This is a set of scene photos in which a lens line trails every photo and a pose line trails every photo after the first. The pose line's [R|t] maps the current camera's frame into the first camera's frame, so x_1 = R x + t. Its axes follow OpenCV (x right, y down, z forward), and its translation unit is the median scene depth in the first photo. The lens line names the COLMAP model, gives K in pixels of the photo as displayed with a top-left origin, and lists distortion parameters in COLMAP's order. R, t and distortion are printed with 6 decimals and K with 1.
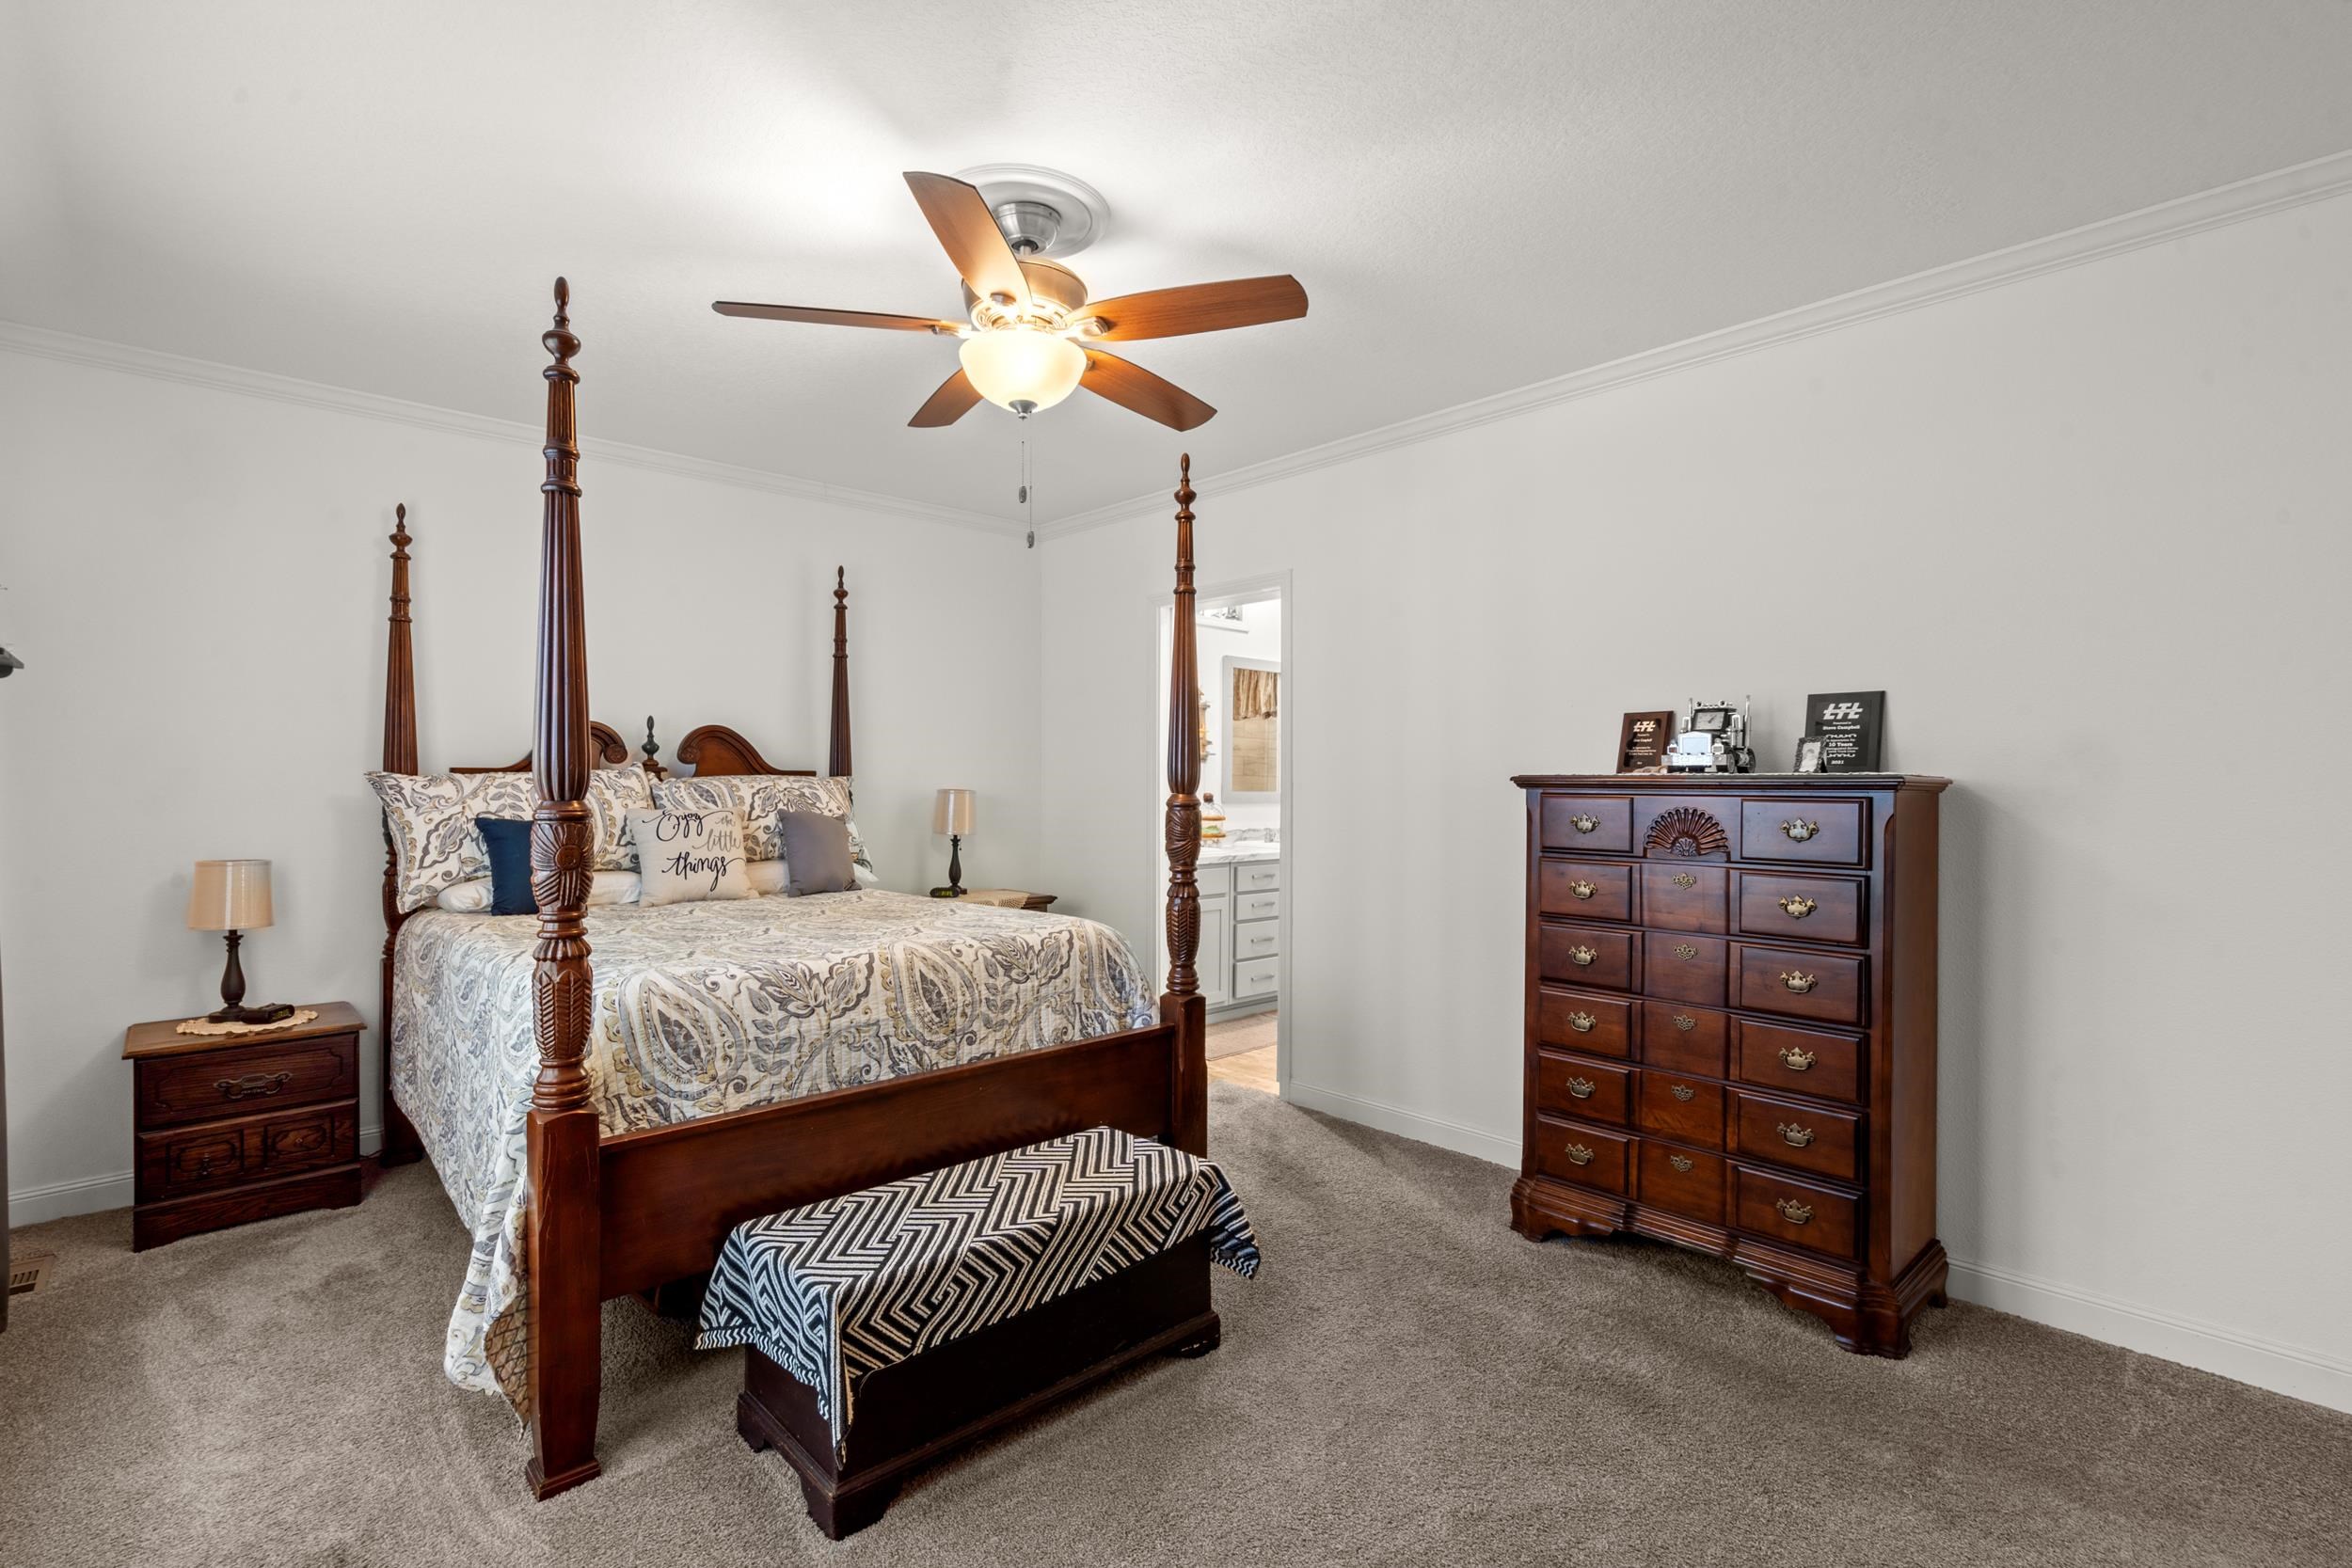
lens RADIAL K [[1073.3, 0, 1158.5], [0, 1073.3, 788.5], [0, 0, 1]] dist [-0.007211, 0.002134]
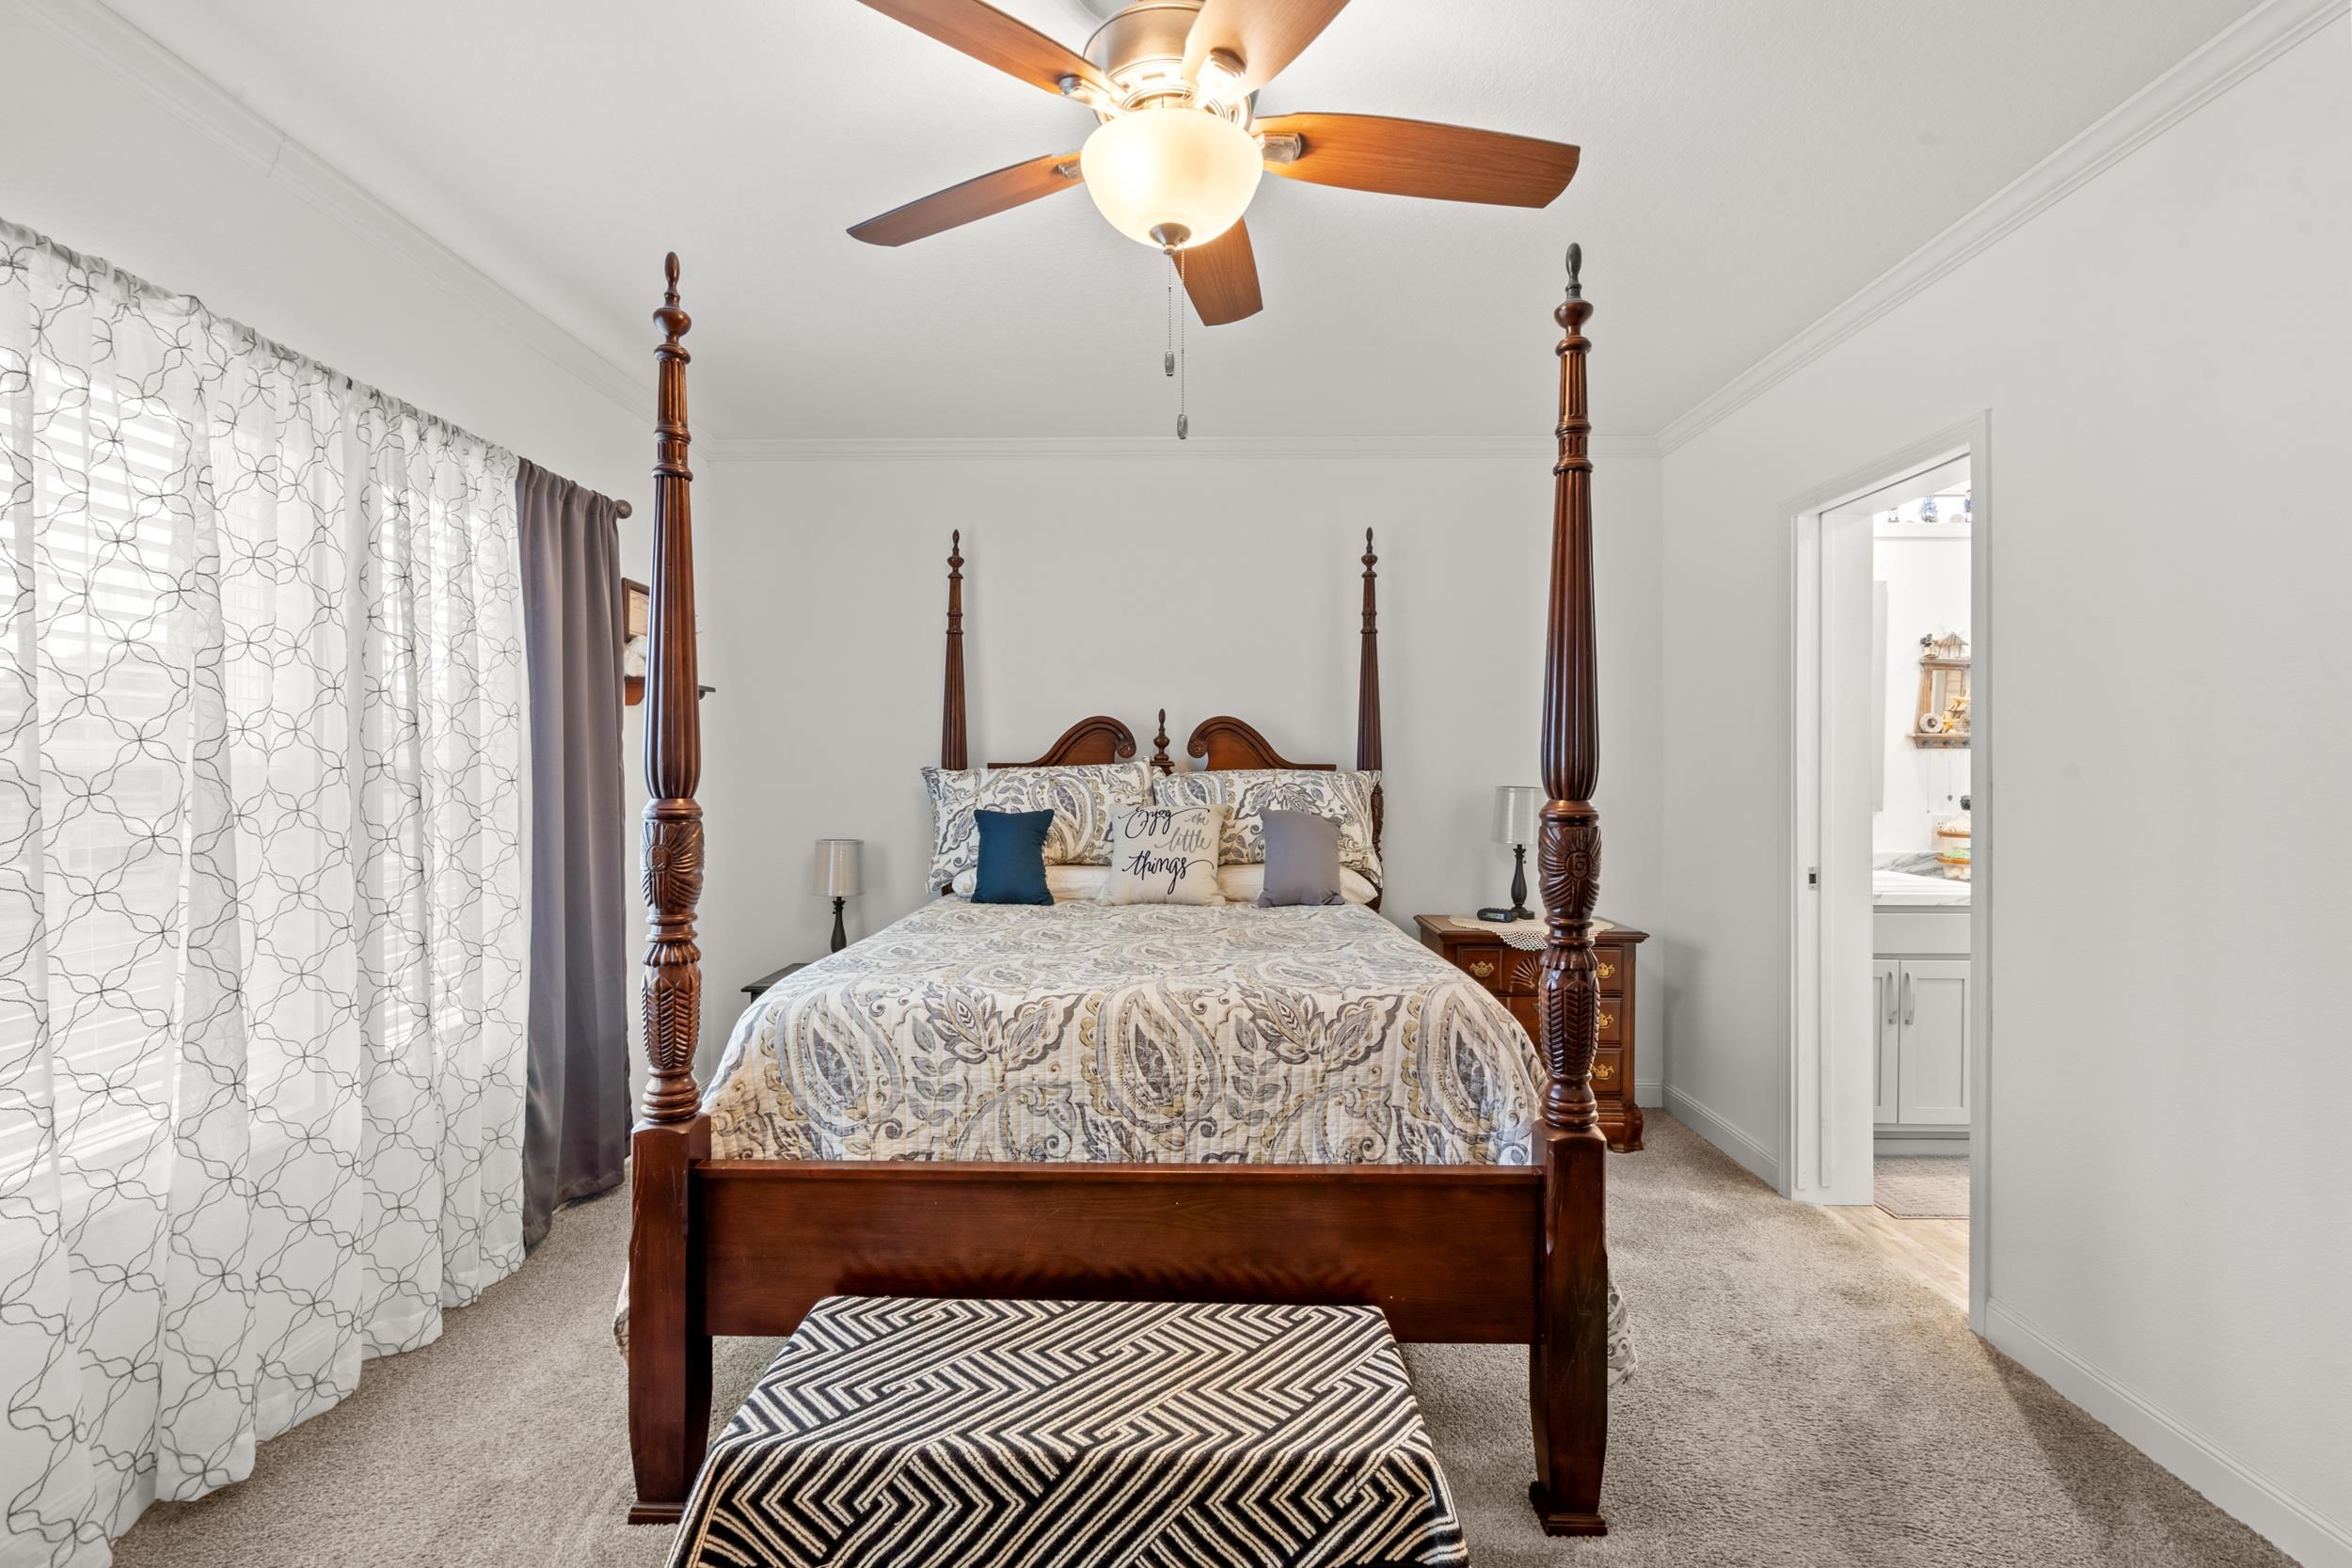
lens RADIAL K [[1073.3, 0, 1160.0], [0, 1073.3, 774.3], [0, 0, 1]] dist [-0.007211, 0.002134]
pose [[0.726684, 0.001708, -0.686970, 0.308072], [-0.006068, 0.999974, -0.003933, -0.006623], [0.686945, 0.007027, 0.726675, 0.444184]]
